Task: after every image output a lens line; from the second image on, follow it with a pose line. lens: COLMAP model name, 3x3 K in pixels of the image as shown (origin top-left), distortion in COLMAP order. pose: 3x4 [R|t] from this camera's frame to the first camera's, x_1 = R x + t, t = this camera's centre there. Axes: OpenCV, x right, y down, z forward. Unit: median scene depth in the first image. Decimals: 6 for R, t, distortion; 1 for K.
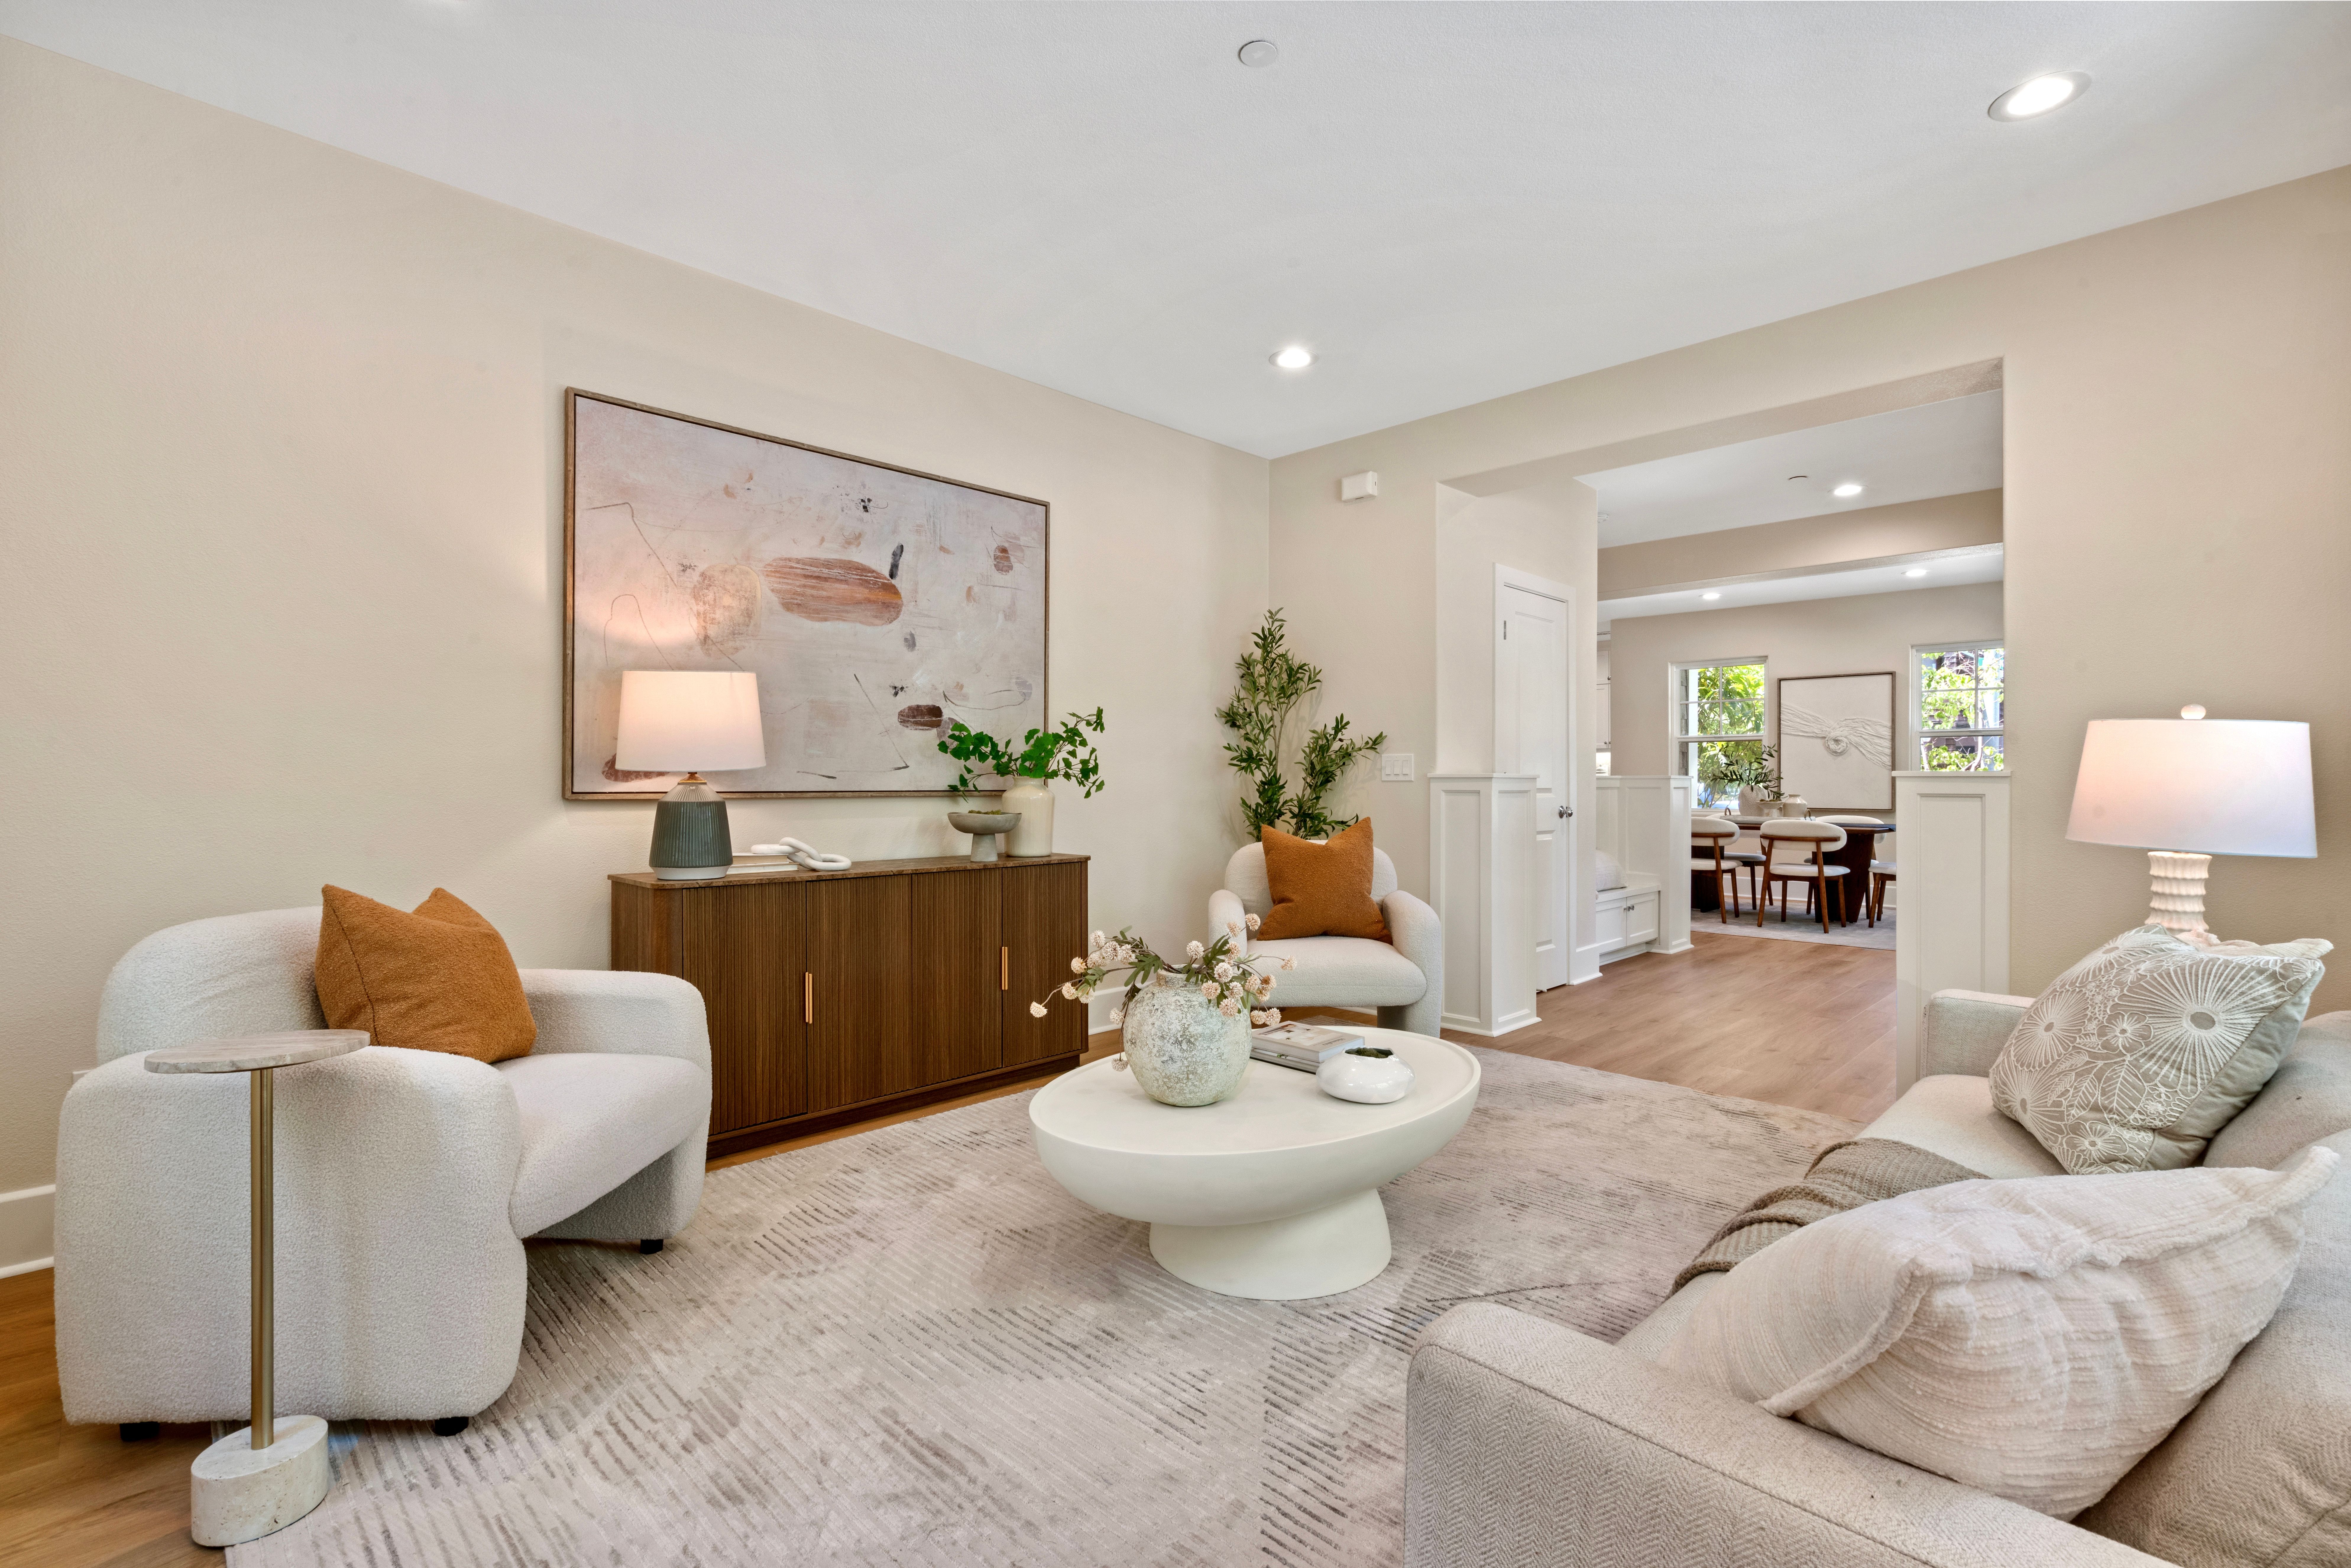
lens RADIAL K [[1068.1, 0, 1171.9], [0, 1068.1, 784.1], [0, 0, 1]] dist [-0.002262, 0.000643]
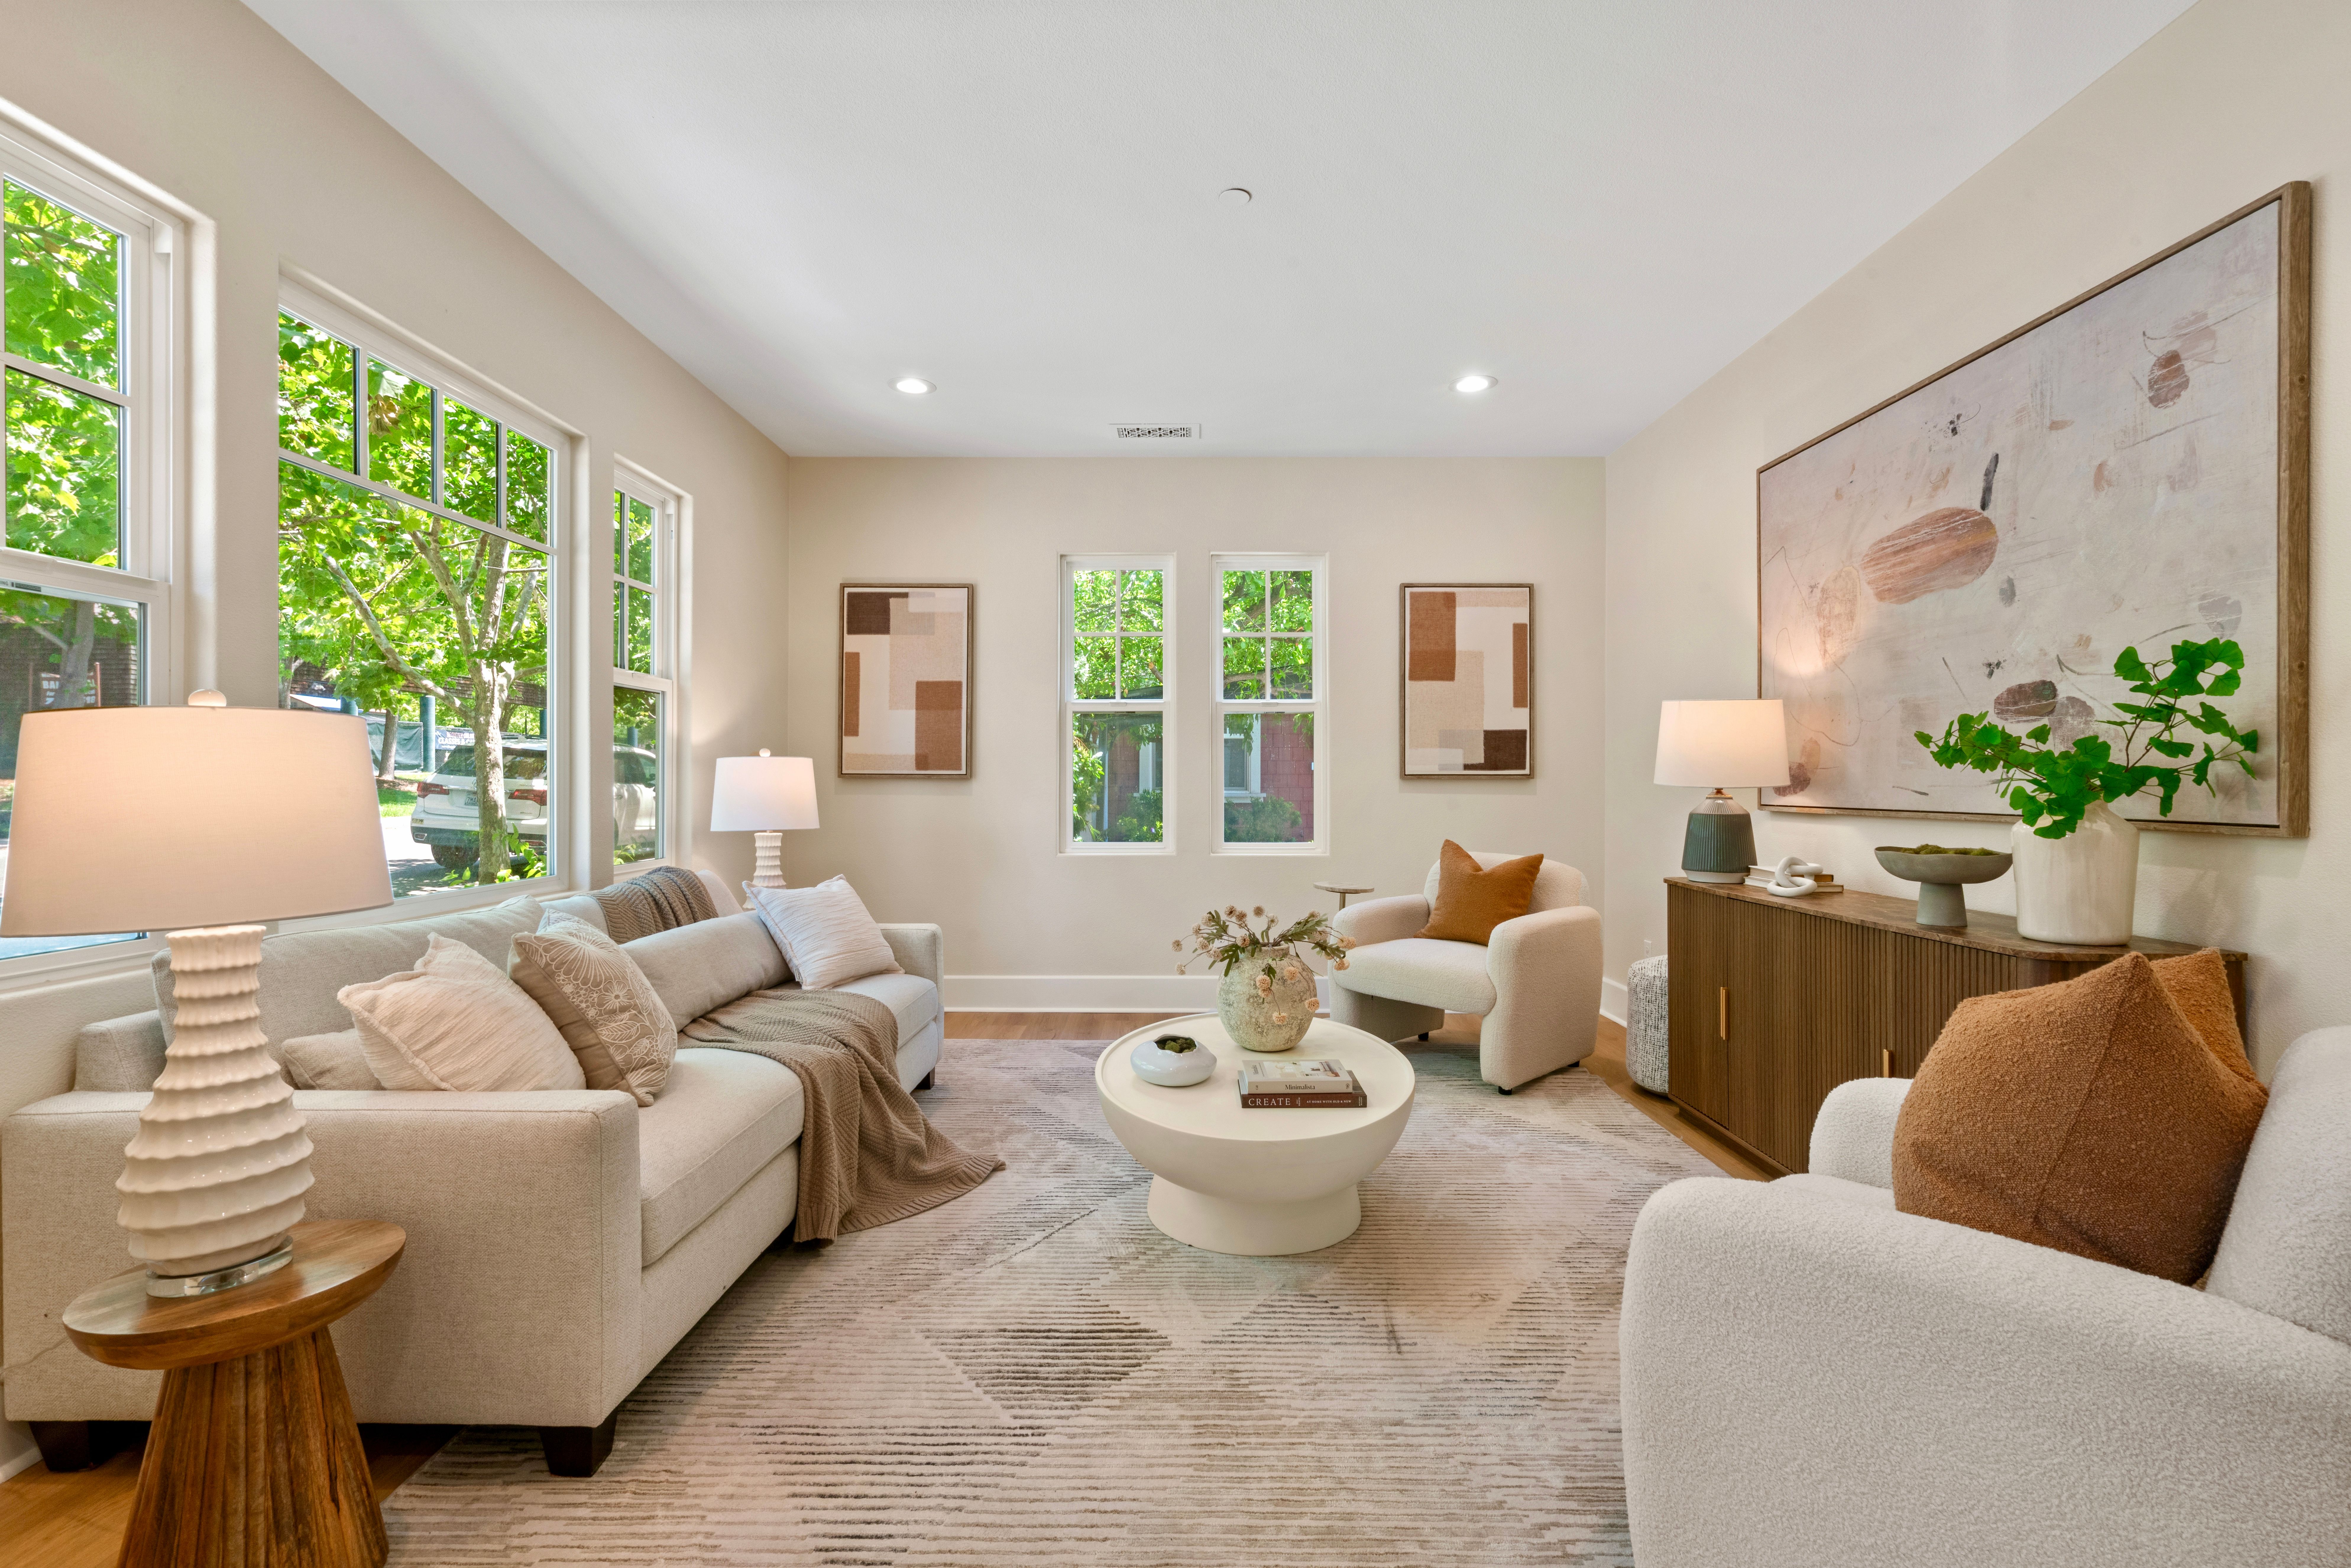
lens RADIAL K [[1068.1, 0, 1171.9], [0, 1068.1, 784.1], [0, 0, 1]] dist [-0.002262, 0.000643]
pose [[-0.717031, -0.001438, -0.697040, 0.603985], [-0.003933, 0.999990, 0.001982, -0.012363], [0.697030, 0.004163, -0.717030, 1.129362]]
